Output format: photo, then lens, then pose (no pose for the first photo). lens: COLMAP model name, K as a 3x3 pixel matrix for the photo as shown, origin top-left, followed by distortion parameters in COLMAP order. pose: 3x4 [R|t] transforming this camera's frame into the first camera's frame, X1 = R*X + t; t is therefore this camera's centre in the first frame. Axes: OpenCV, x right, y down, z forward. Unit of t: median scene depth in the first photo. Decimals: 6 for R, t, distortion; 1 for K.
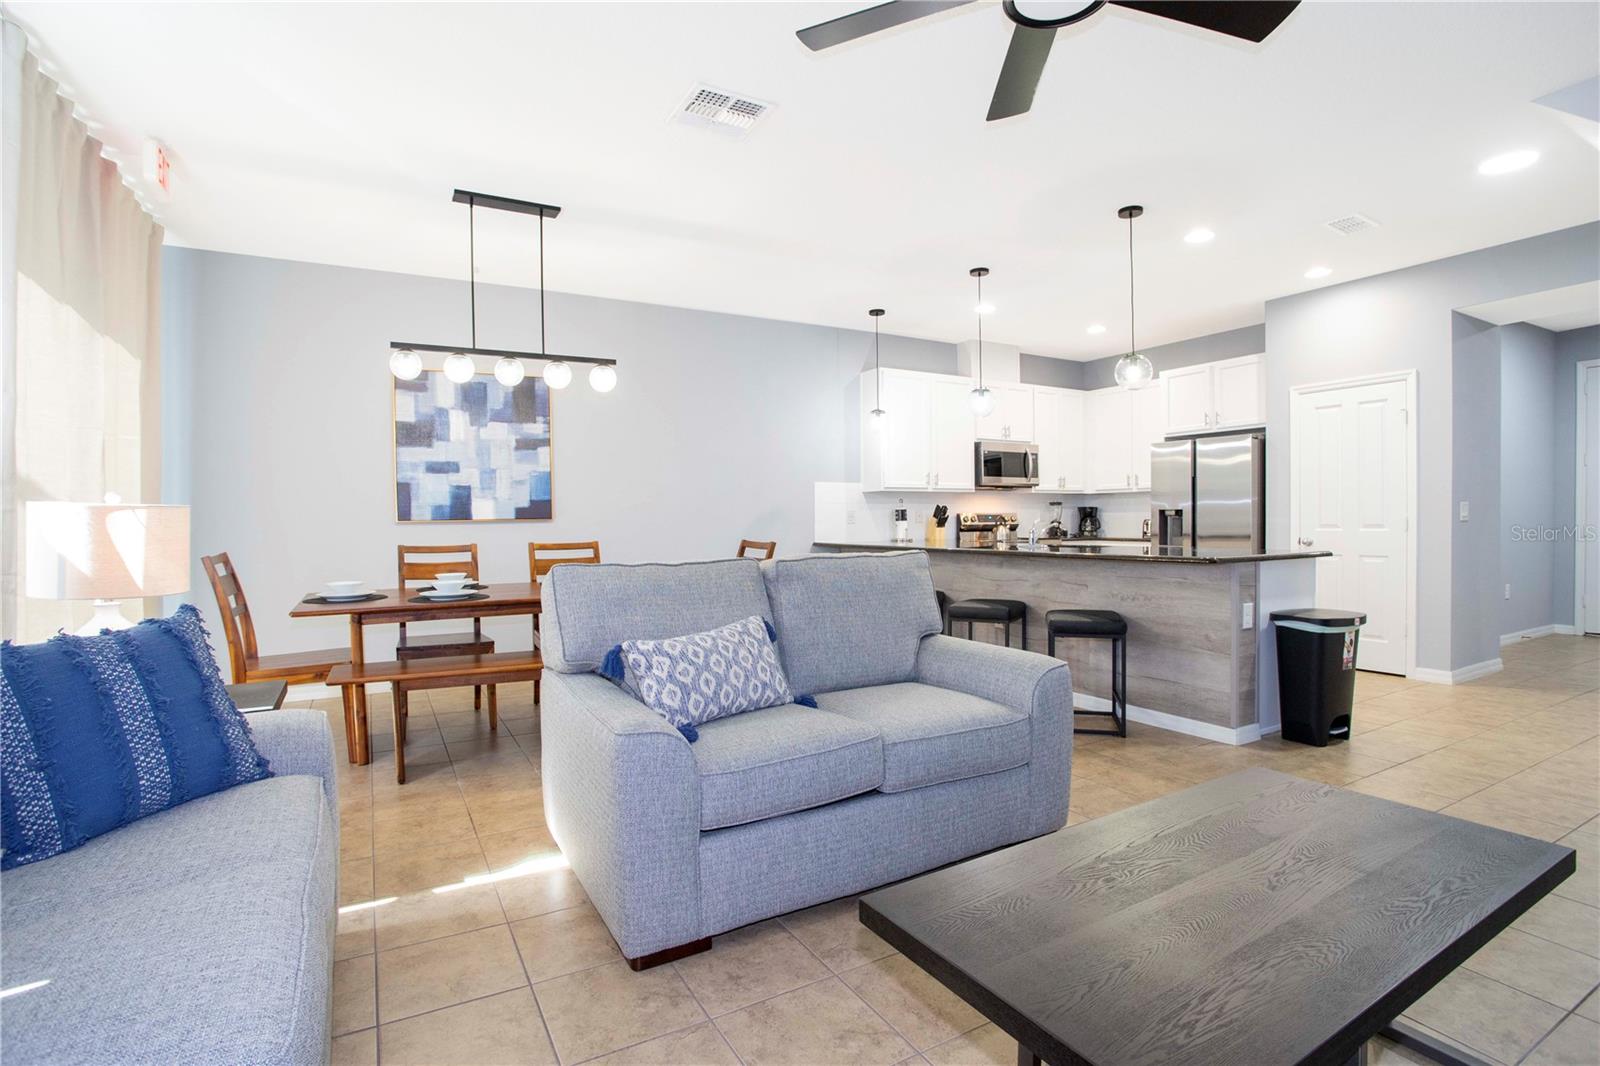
lens RADIAL K [[788.6, 0, 800.0], [0, 788.6, 533.0], [0, 0, 1]] dist [-0.077338, 0.026518]
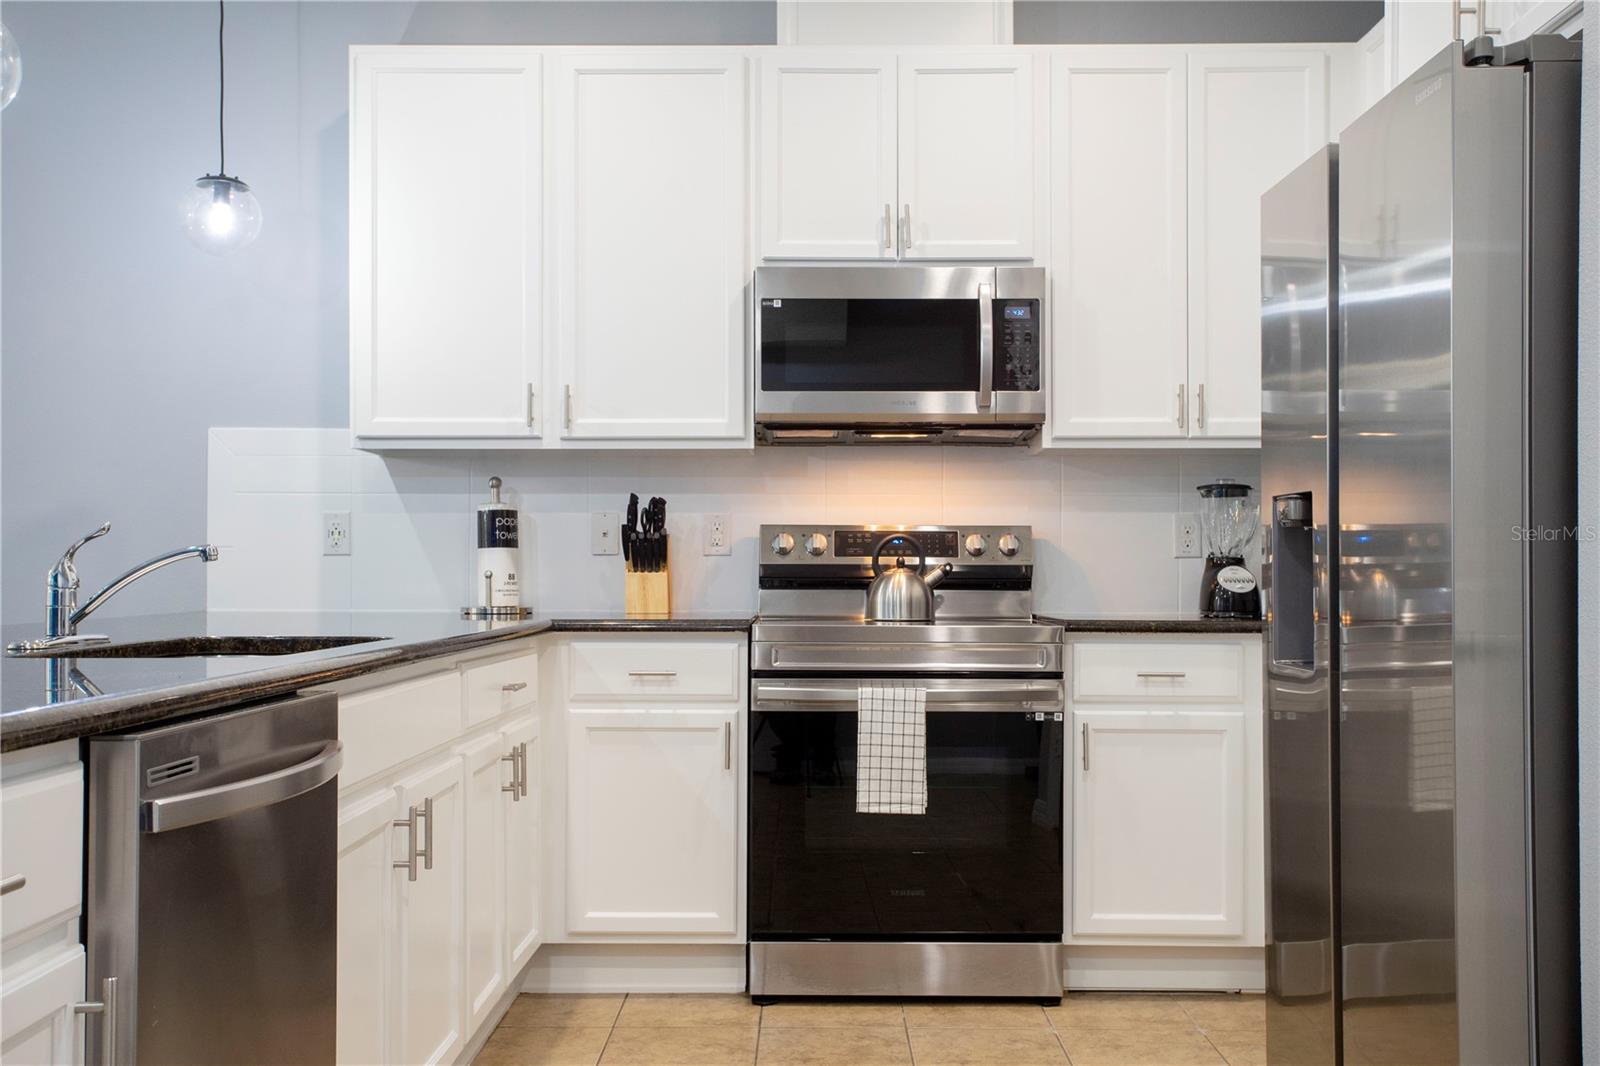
lens RADIAL K [[1650.2, 0, 798.2], [0, 1650.2, 557.1], [0, 0, 1]] dist [0.002448, -0.001205]
pose [[0.866076, 0.005255, -0.499885, 0.536164], [-0.018056, 0.999621, -0.020775, -0.001010], [0.499587, 0.027019, 0.865842, 0.498001]]
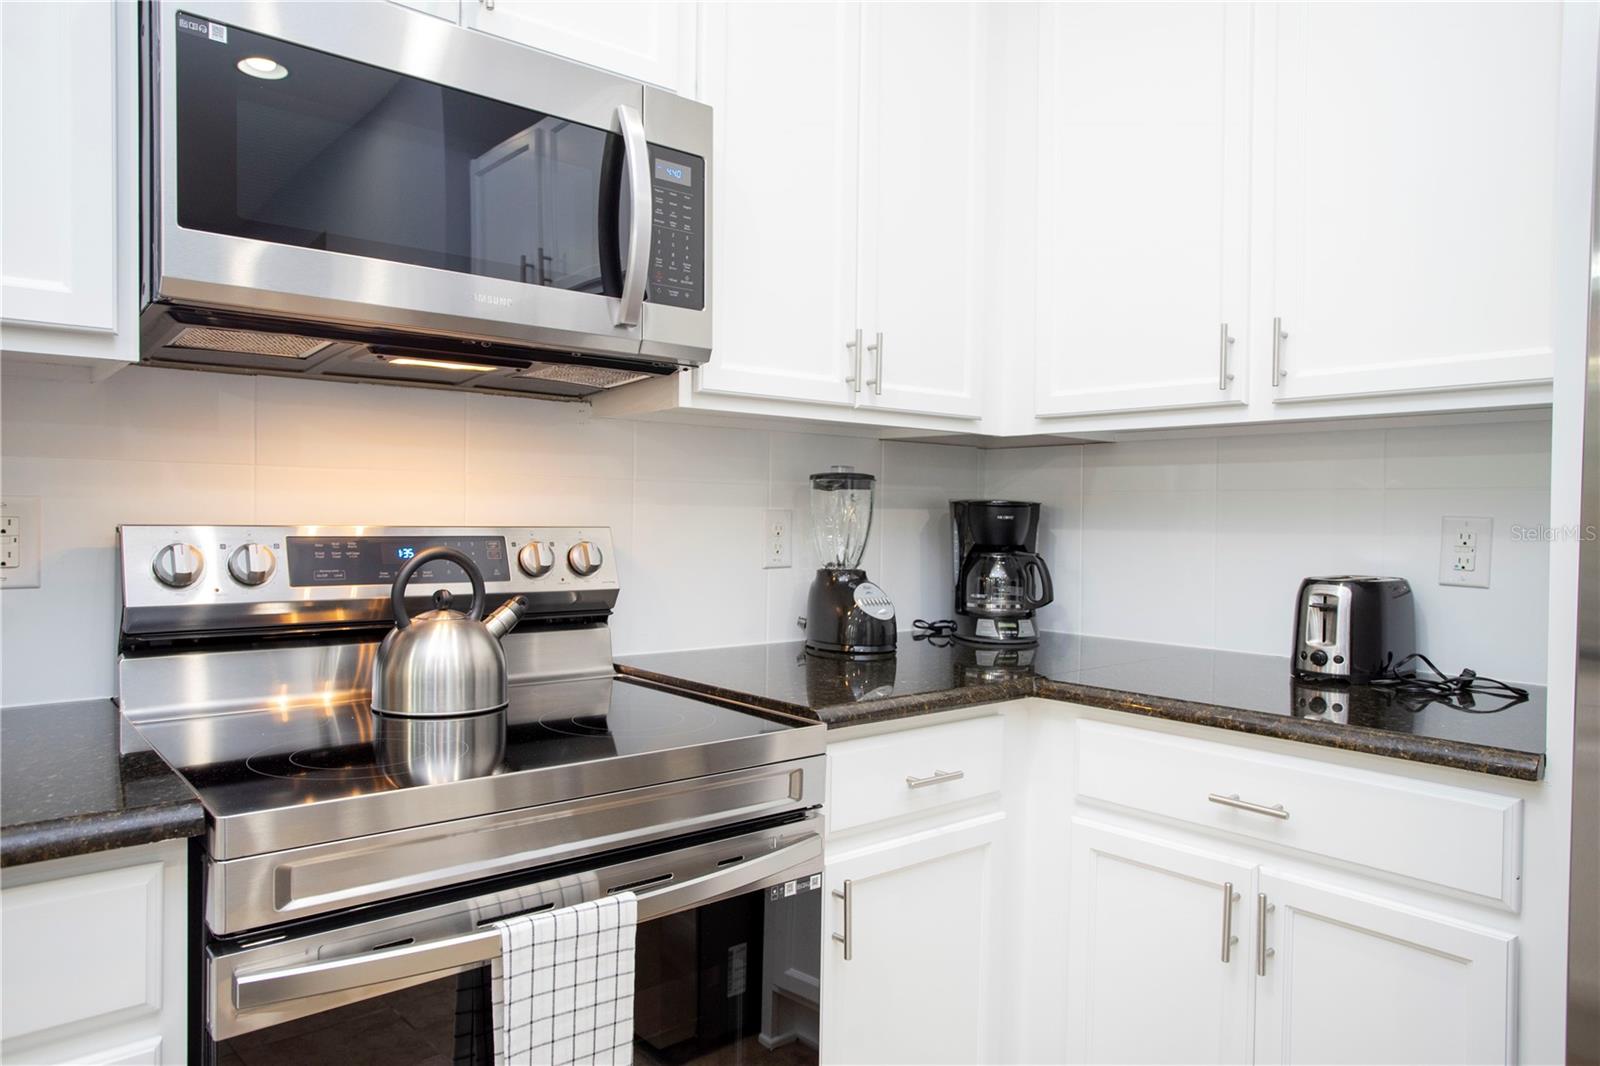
lens RADIAL K [[1070.8, 0, 800.0], [0, 1070.8, 533.0], [0, 0, 1]] dist [-0.002079, 0.001140]
pose [[0.982893, 0.017757, 0.183318, 0.297024], [-0.018149, 0.999835, 0.000462, -0.026895], [-0.183279, -0.003781, 0.983054, 0.817653]]
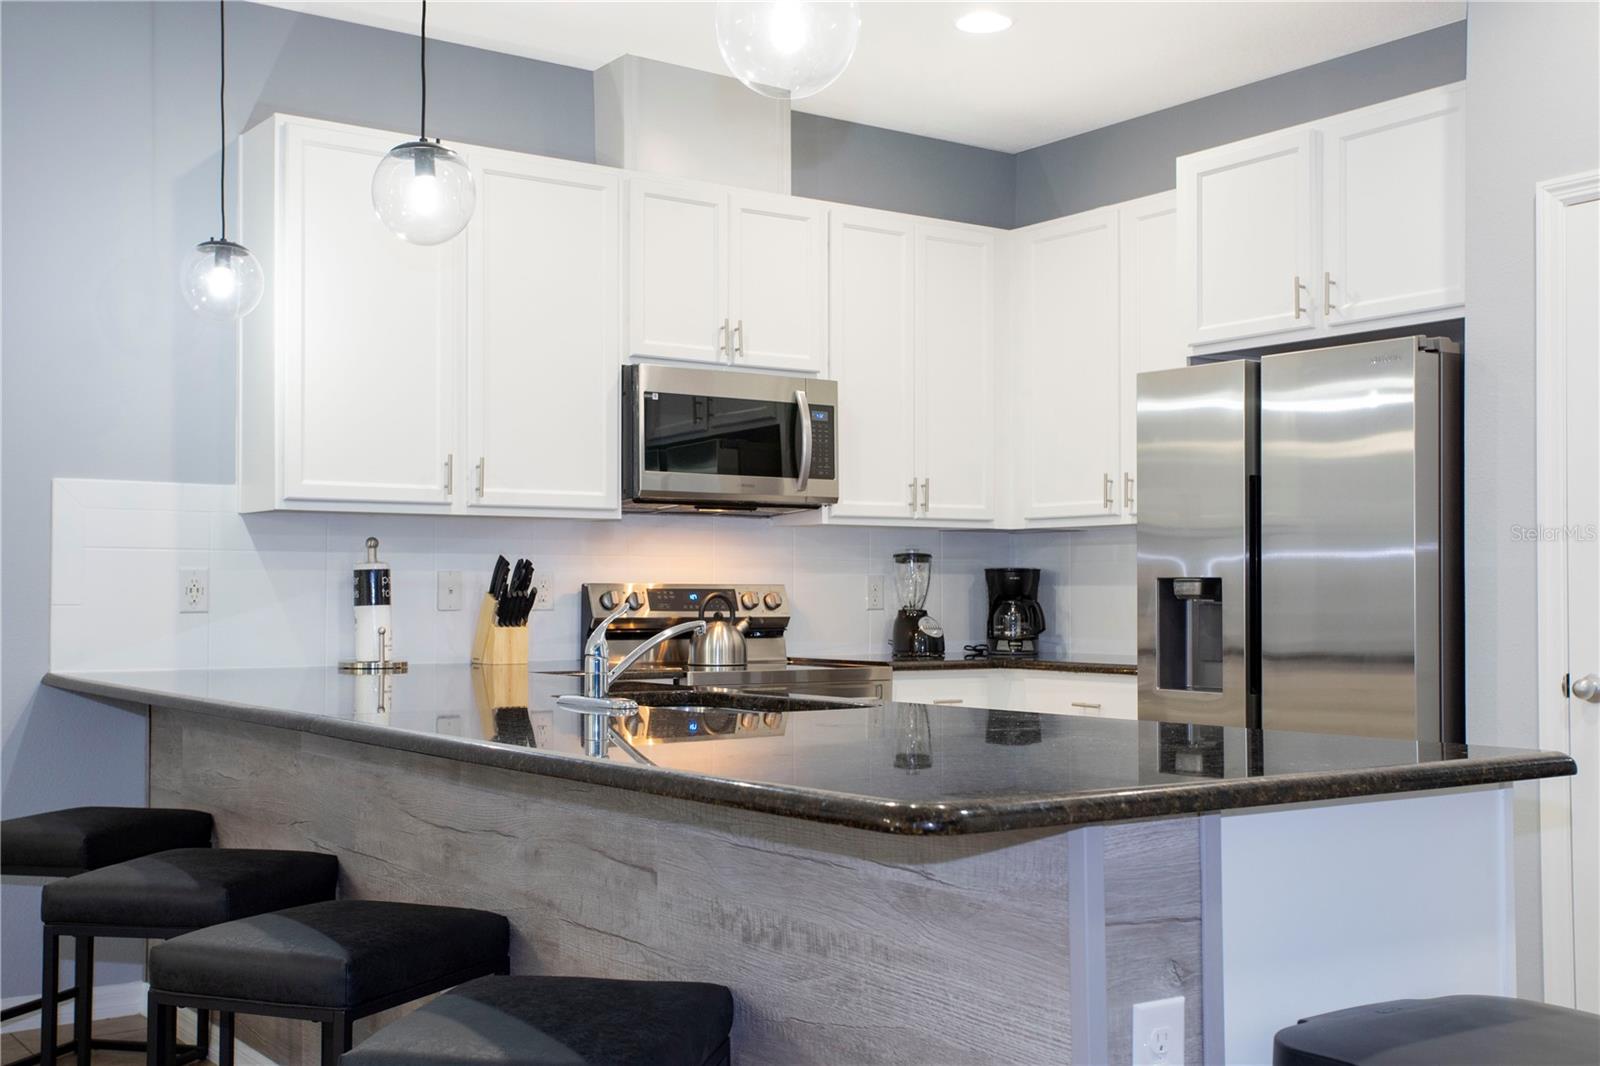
lens RADIAL K [[1801.1, 0, 800.0], [0, 1801.1, 533.0], [0, 0, 1]] dist [0.033883, 0.032325]
pose [[0.994762, 0.012722, 0.101427, 0.221800], [-0.007472, 0.998620, -0.051980, -0.008000], [-0.101948, 0.050950, 0.993484, 0.253573]]
